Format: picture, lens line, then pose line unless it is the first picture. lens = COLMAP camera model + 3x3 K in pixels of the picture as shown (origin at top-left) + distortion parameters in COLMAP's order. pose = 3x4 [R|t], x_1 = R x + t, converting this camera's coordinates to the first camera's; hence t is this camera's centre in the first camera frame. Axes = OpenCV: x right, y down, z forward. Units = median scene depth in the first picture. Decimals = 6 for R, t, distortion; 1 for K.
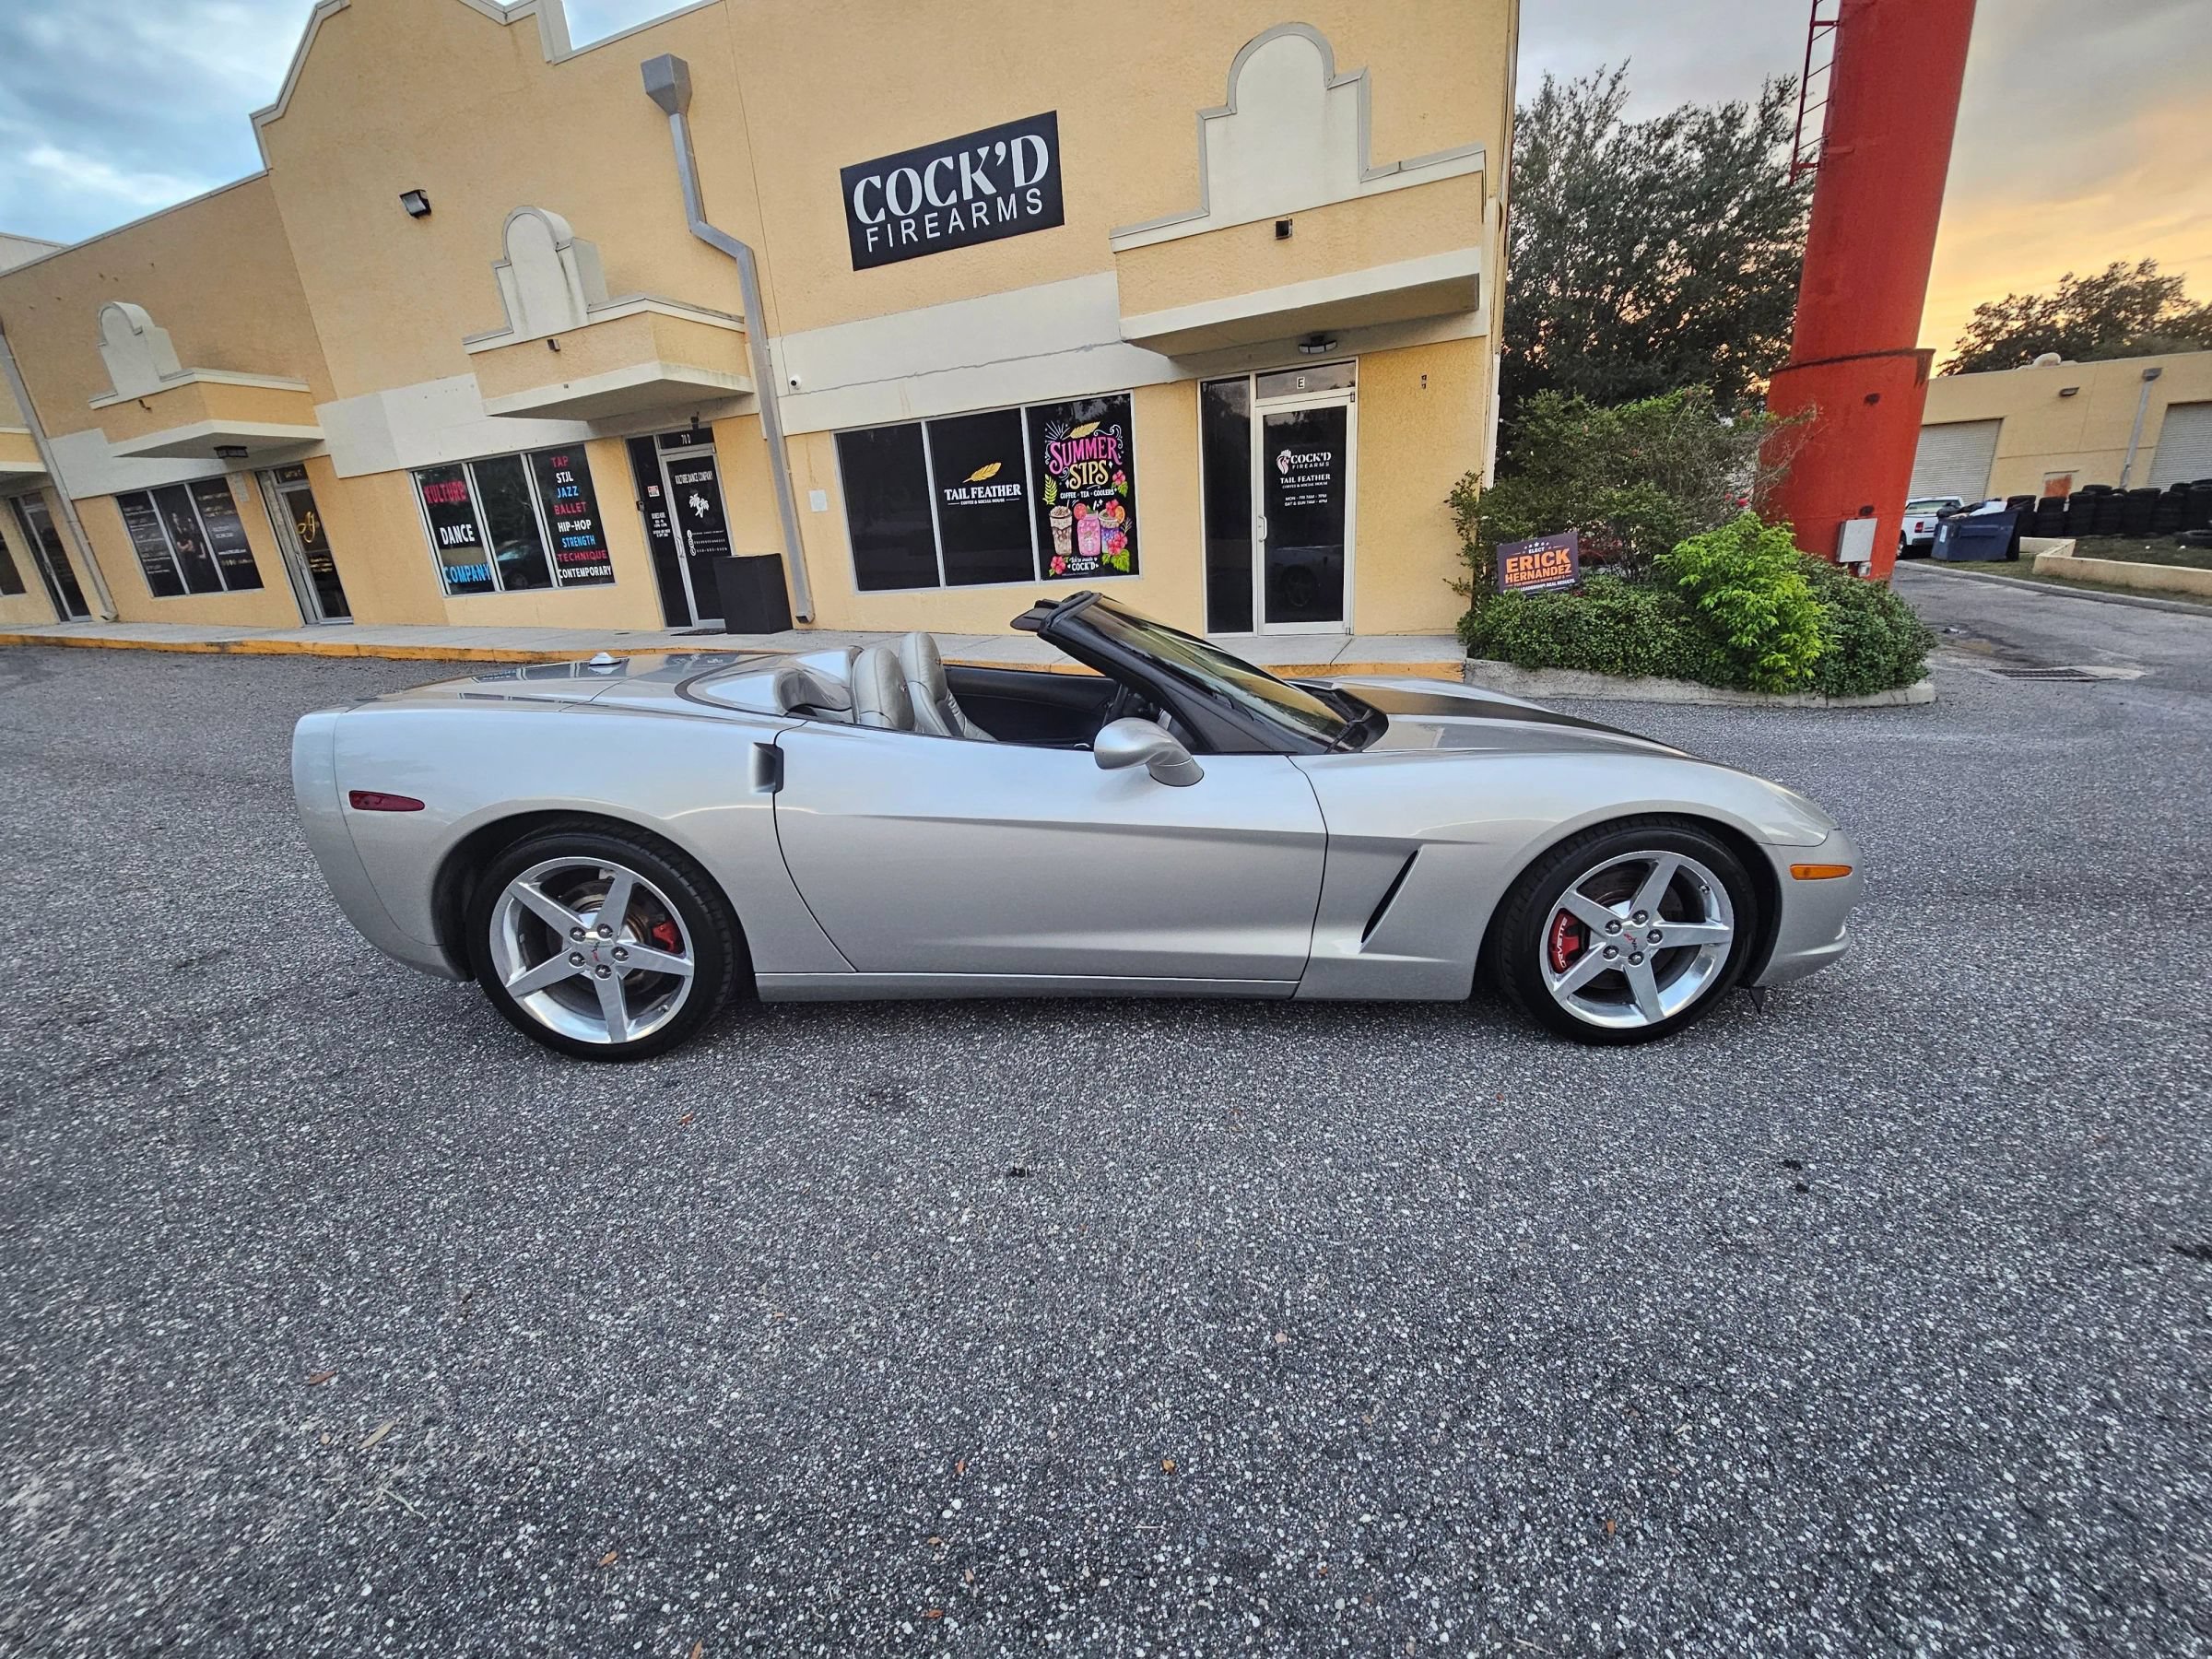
lens RADIAL K [[901.6, 0, 1102.6], [0, 901.6, 836.0], [0, 0, 1]] dist [0.005085, -0.003884]
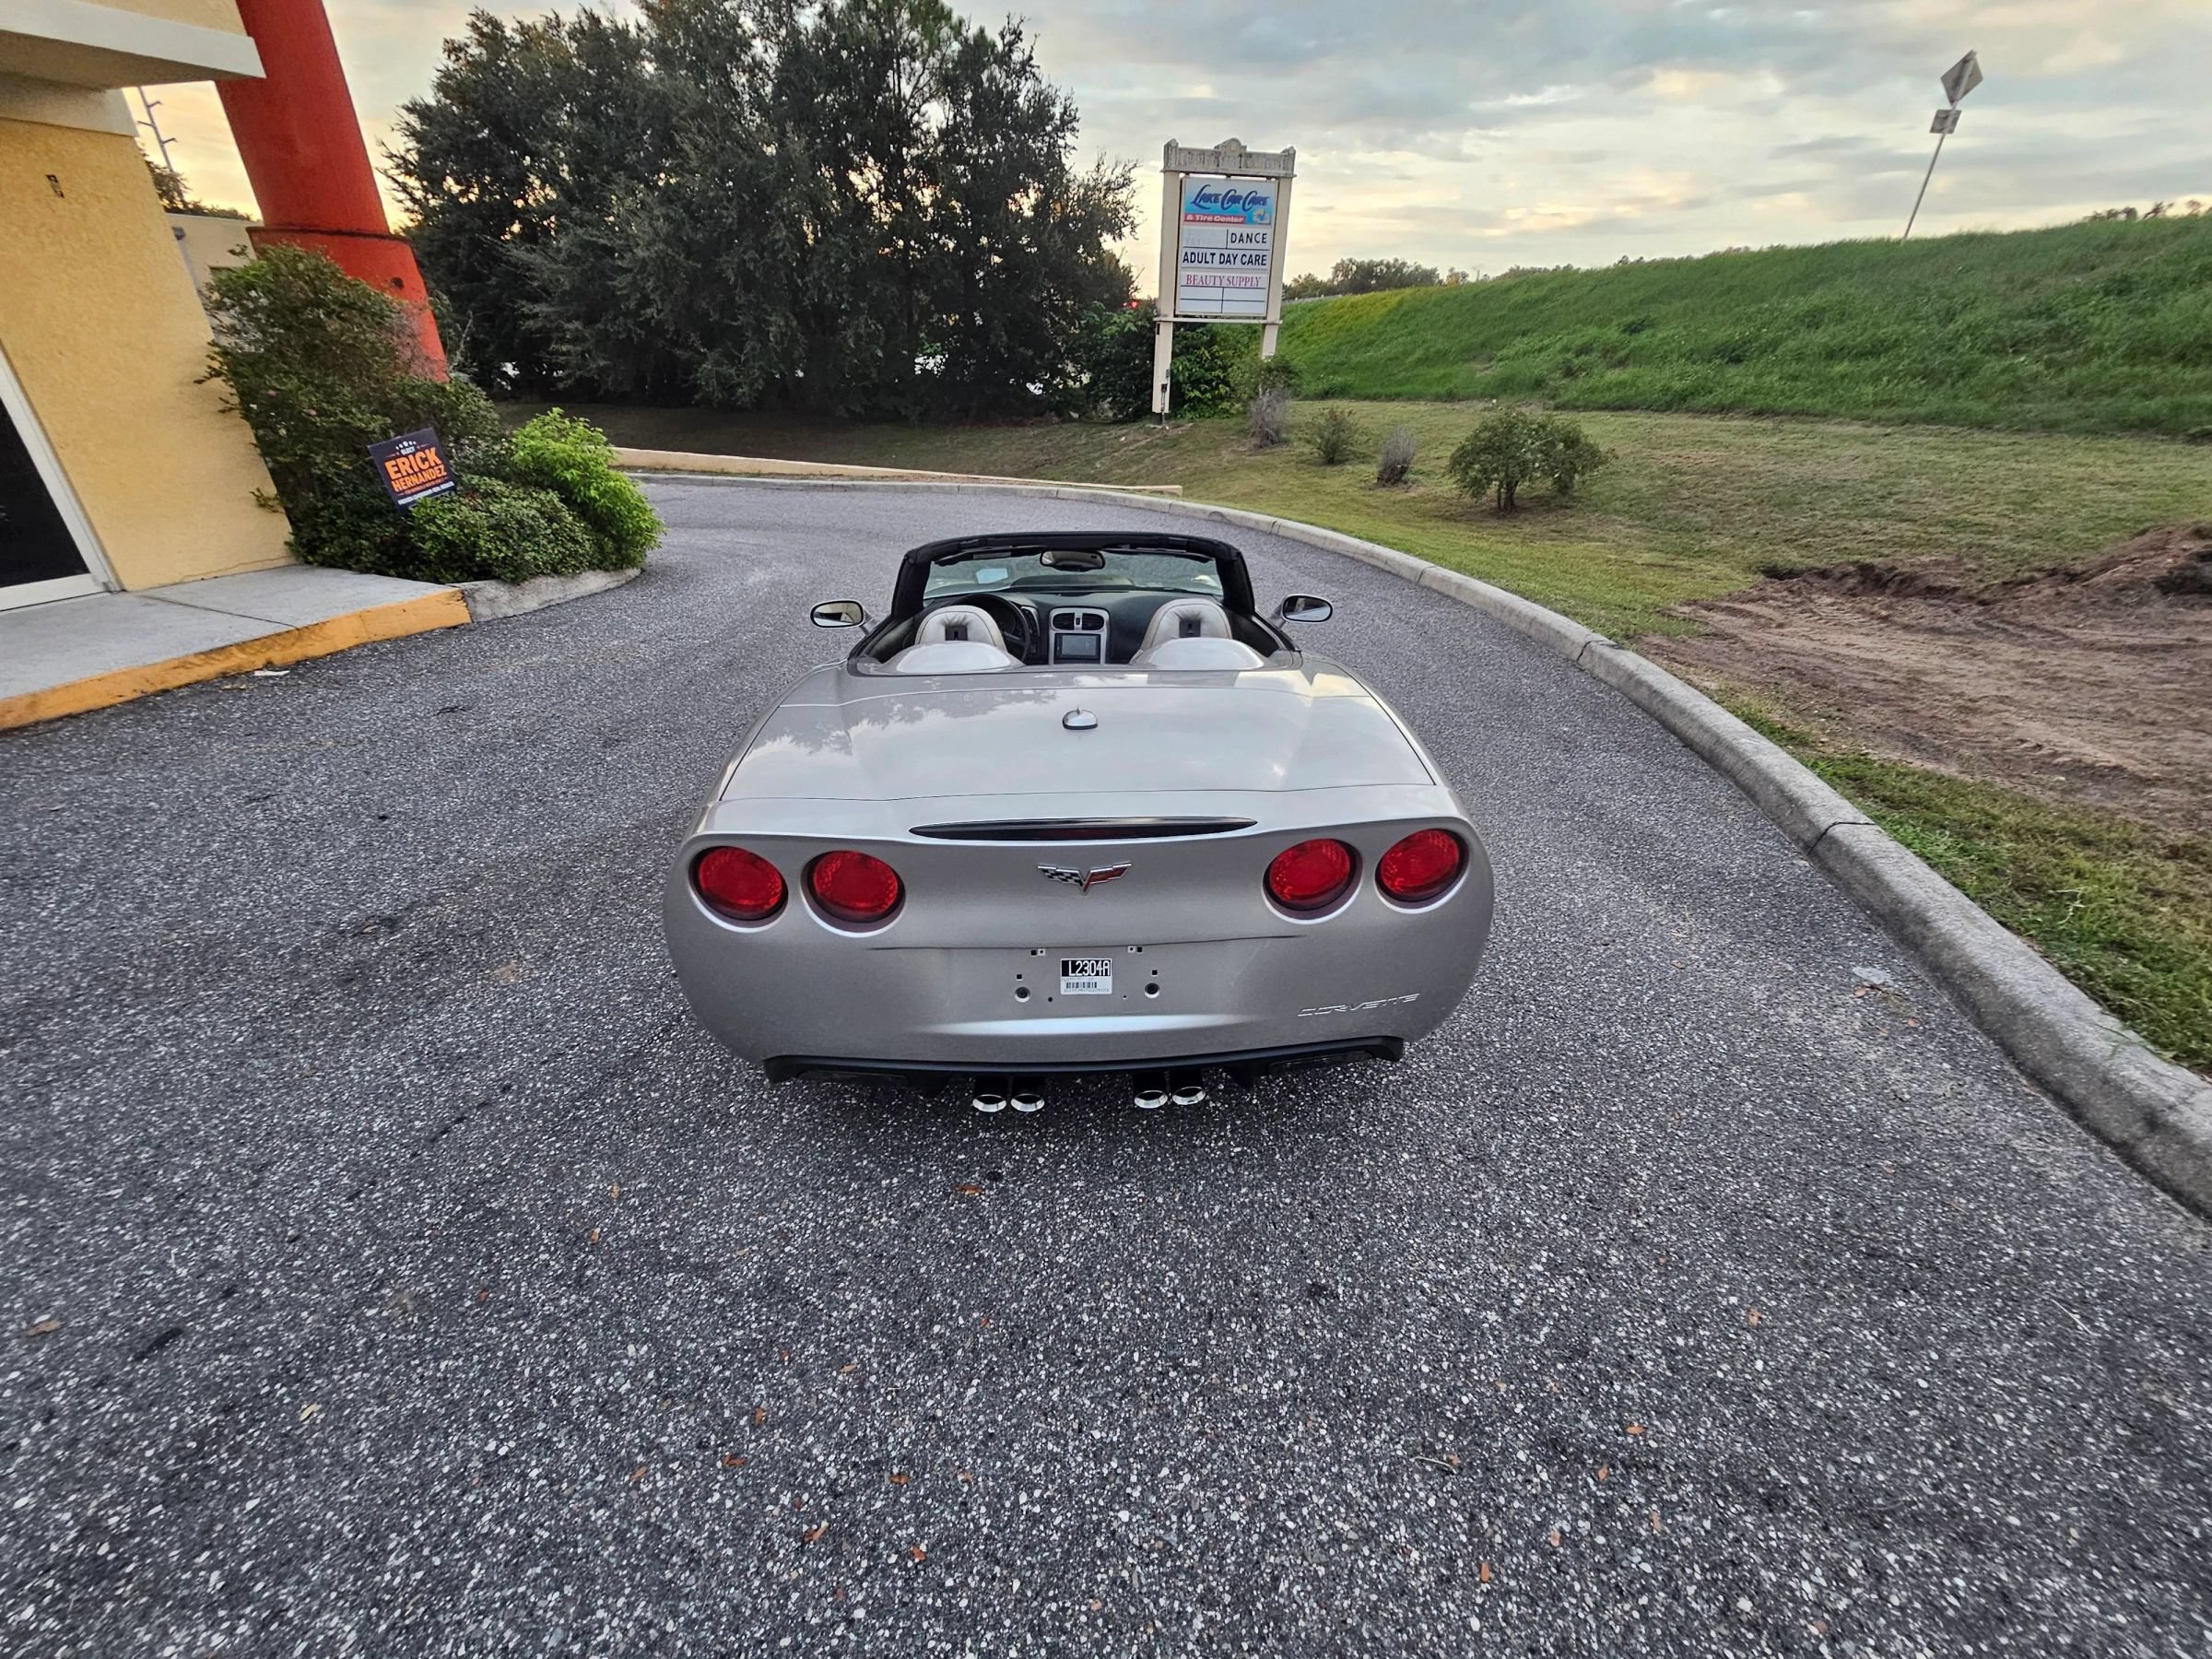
lens RADIAL K [[913.7, 0, 1106.9], [0, 913.7, 834.1], [0, 0, 1]] dist [0.000827, -0.002050]
pose [[-0.039941, -0.419845, 0.906716, -0.390335], [0.295028, 0.862028, 0.412149, -0.127203], [-0.954653, 0.283969, 0.089436, 0.302578]]
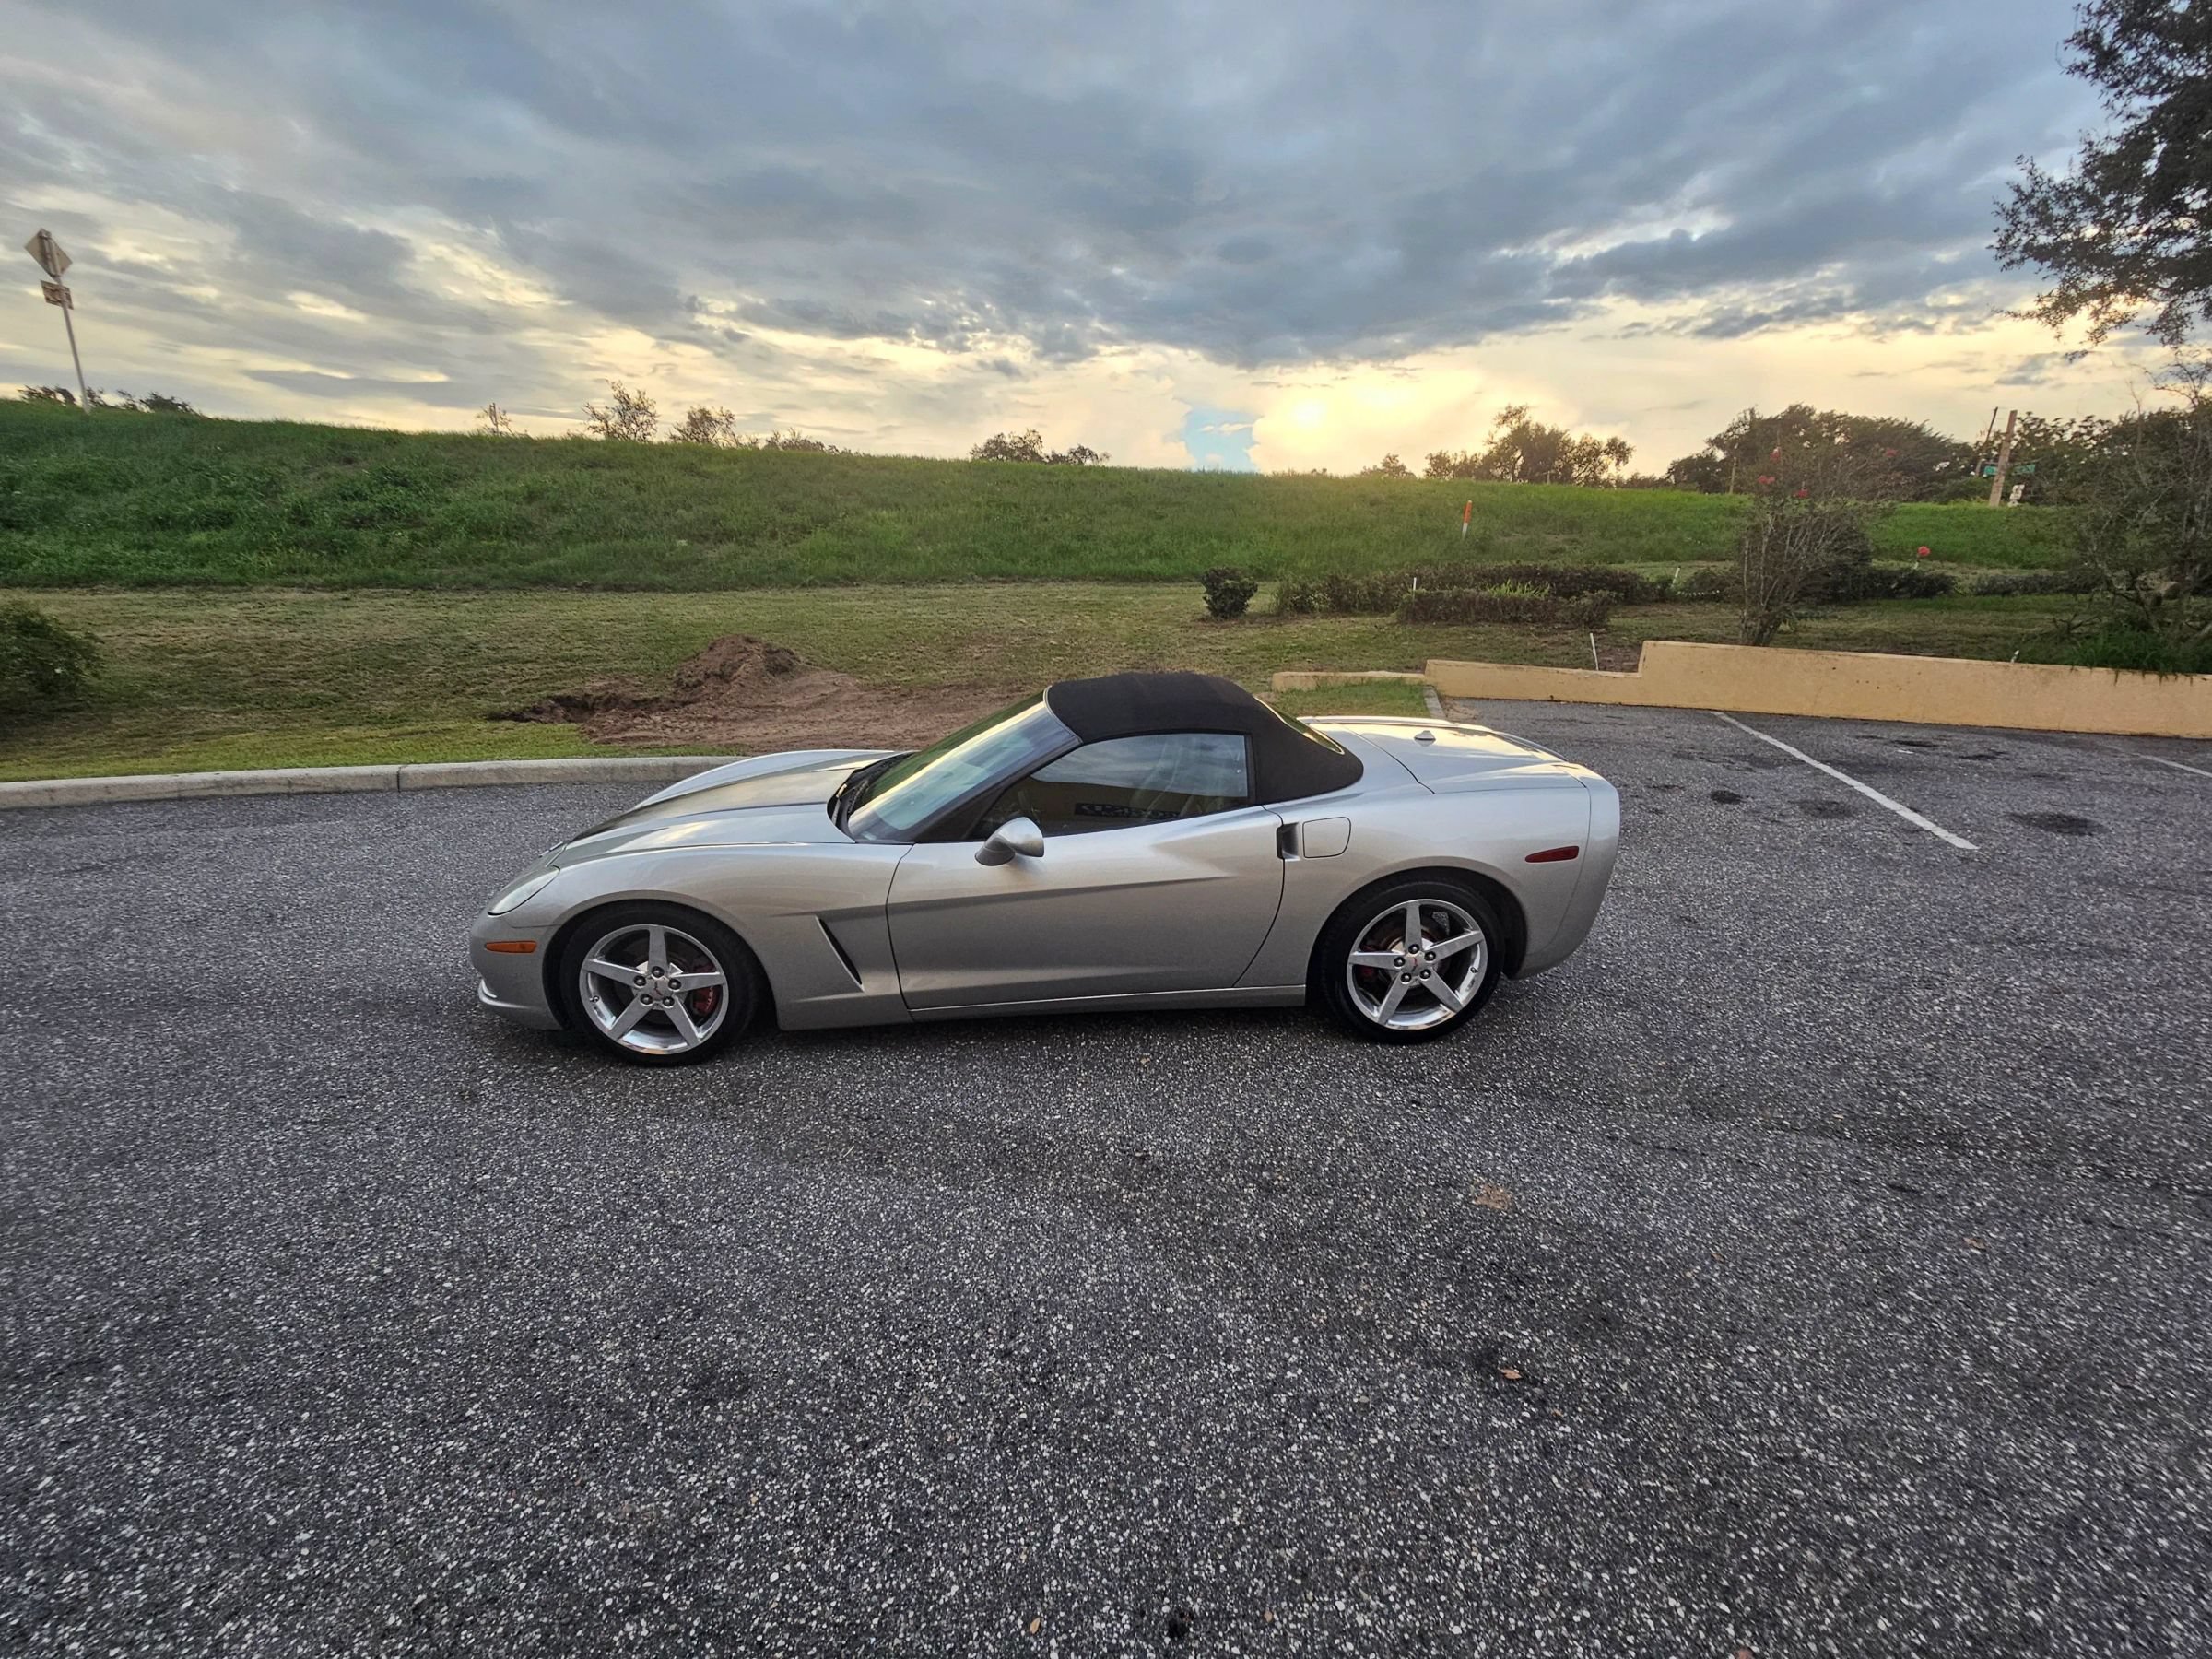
lens RADIAL K [[909.6, 0, 1101.8], [0, 909.6, 826.1], [0, 0, 1]] dist [-0.001155, -0.000008]
pose [[-0.997720, 0.037515, -0.056106, -0.000868], [-0.000153, 0.830035, 0.557712, -0.264231], [0.067493, 0.556449, -0.828136, 0.685581]]
